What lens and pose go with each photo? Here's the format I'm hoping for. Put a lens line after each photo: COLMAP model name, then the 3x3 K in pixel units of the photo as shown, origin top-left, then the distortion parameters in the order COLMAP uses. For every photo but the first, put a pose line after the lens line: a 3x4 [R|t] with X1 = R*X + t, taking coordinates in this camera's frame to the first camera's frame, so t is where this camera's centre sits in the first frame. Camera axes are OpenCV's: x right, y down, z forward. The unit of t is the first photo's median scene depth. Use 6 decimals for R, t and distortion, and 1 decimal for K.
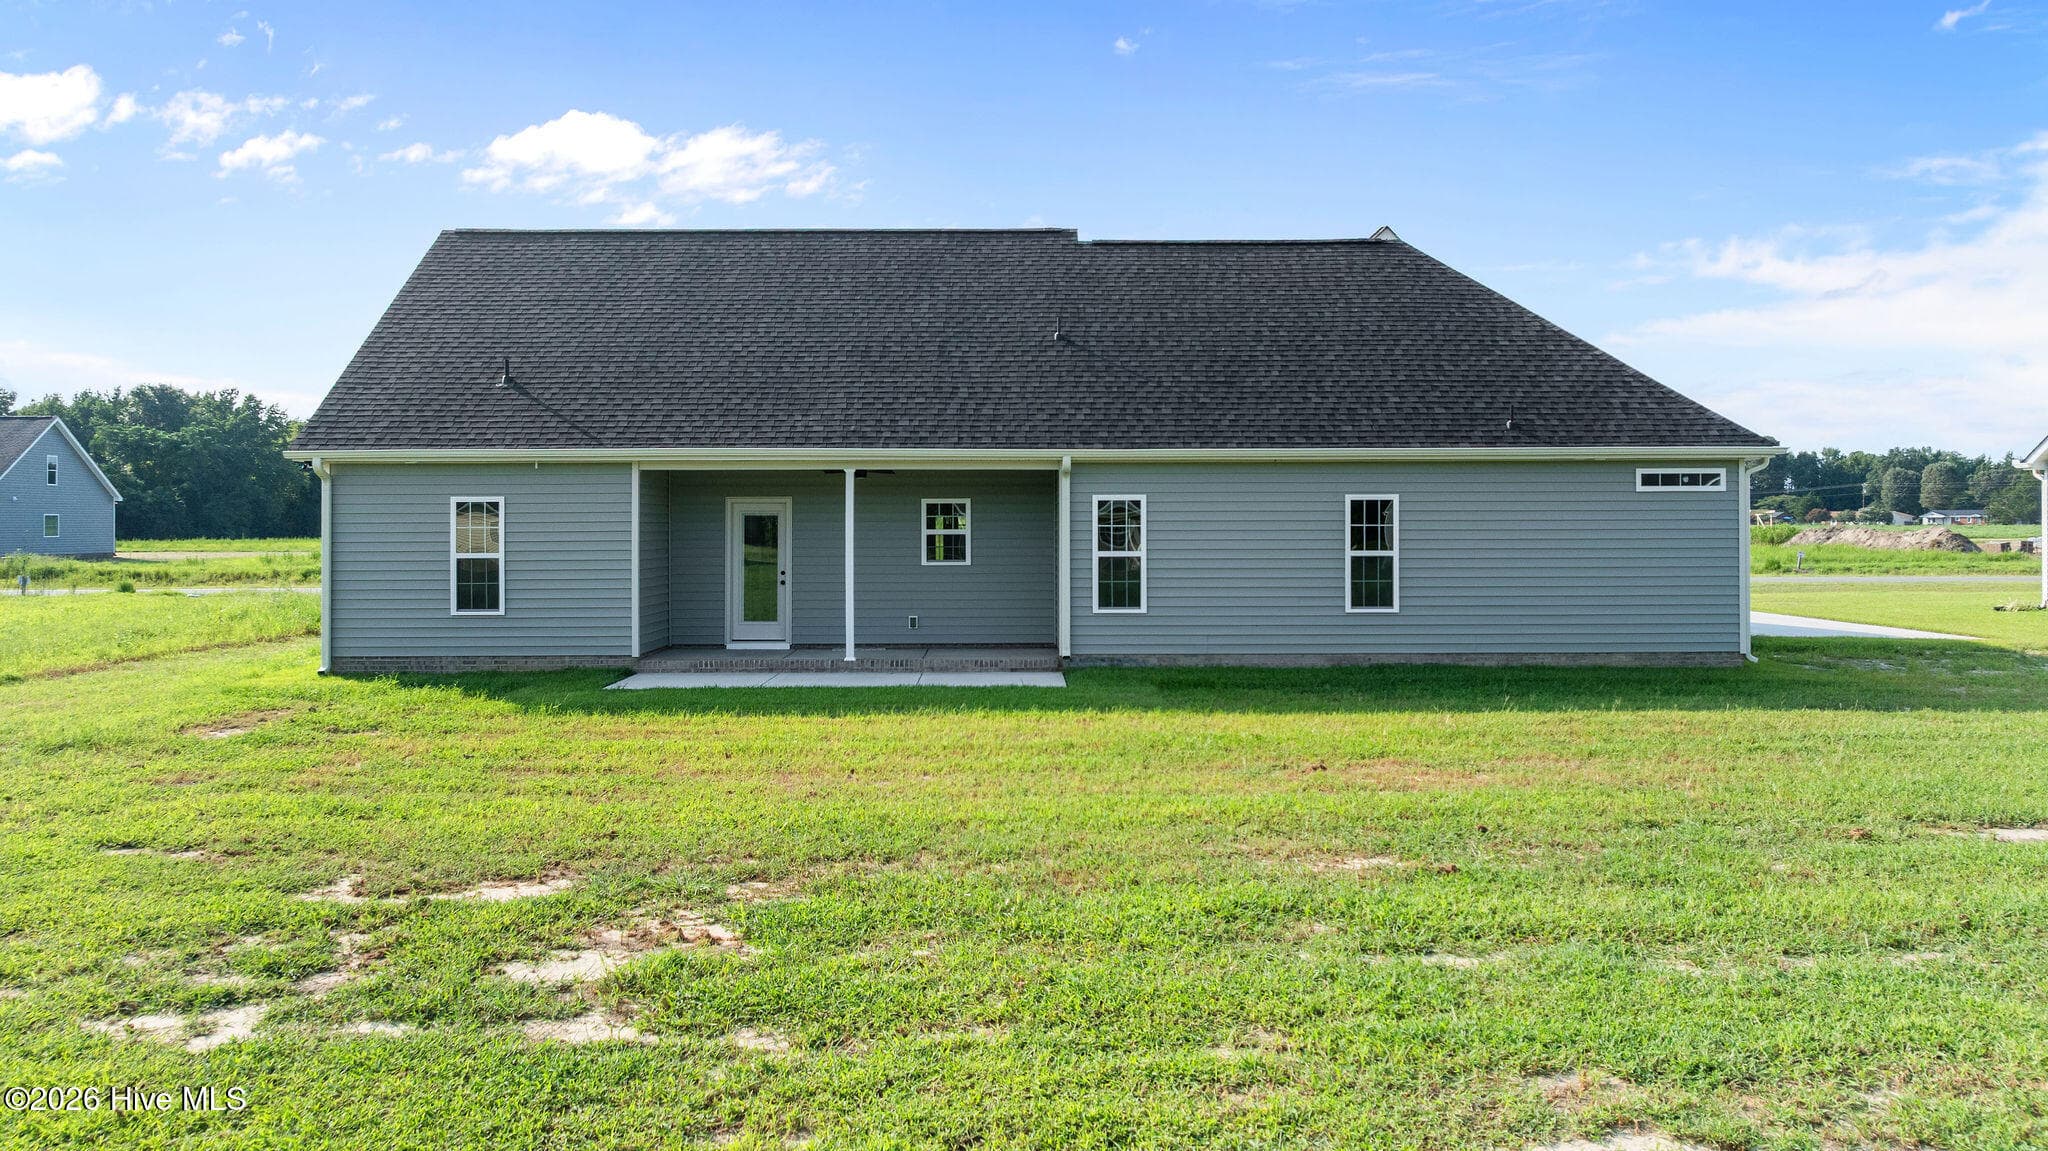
lens RADIAL K [[1479.2, 0, 1034.7], [0, 1479.2, 517.6], [0, 0, 1]] dist [-0.021032, 0.015263]
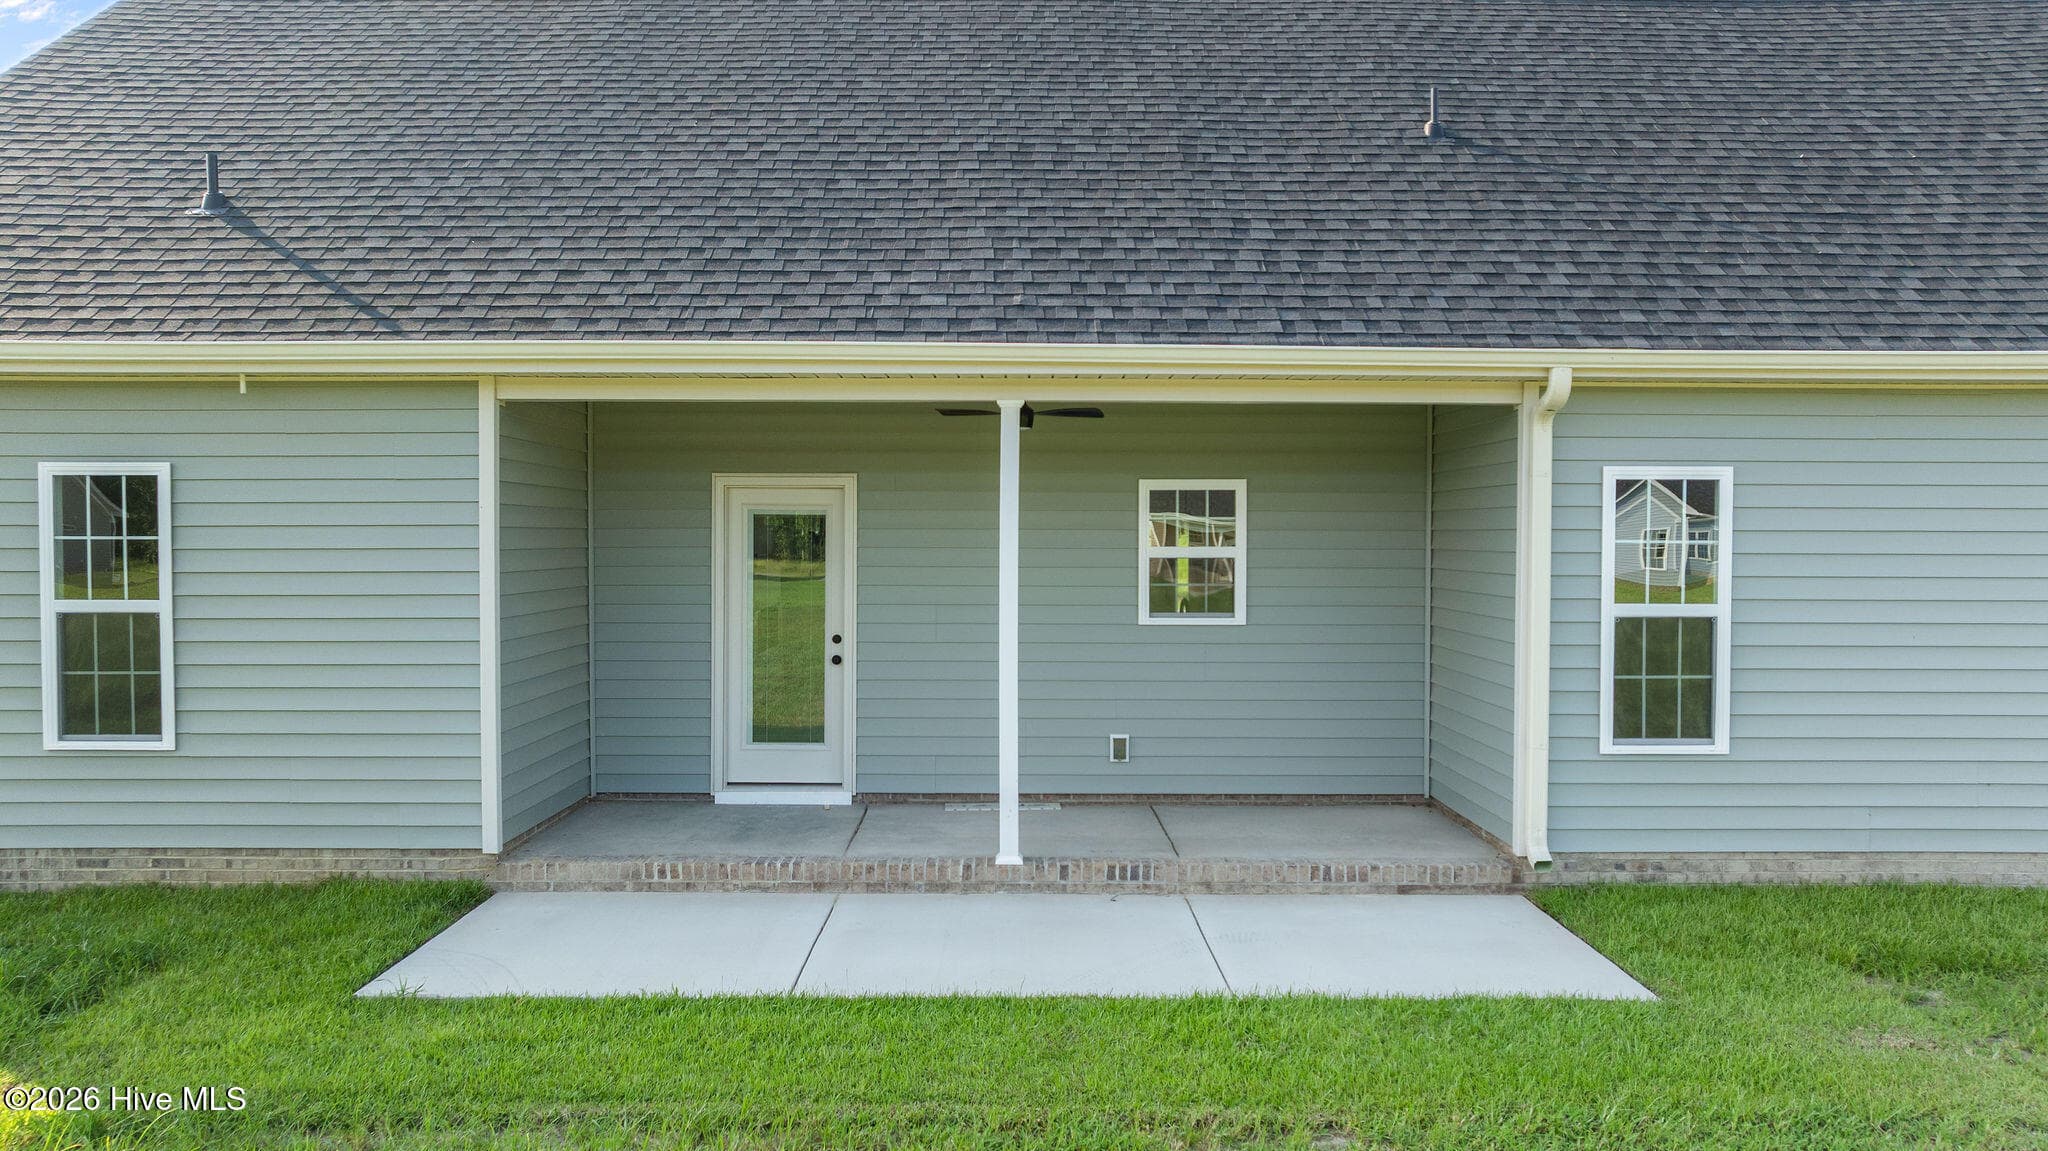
lens RADIAL K [[1479.2, 0, 1025.2], [0, 1479.2, 576.0], [0, 0, 1]] dist [-0.021032, 0.015263]
pose [[0.999938, 0.005611, -0.009646, -0.116518], [-0.005309, 0.999502, 0.031103, 0.003331], [0.009816, -0.031050, 0.999470, 0.588166]]
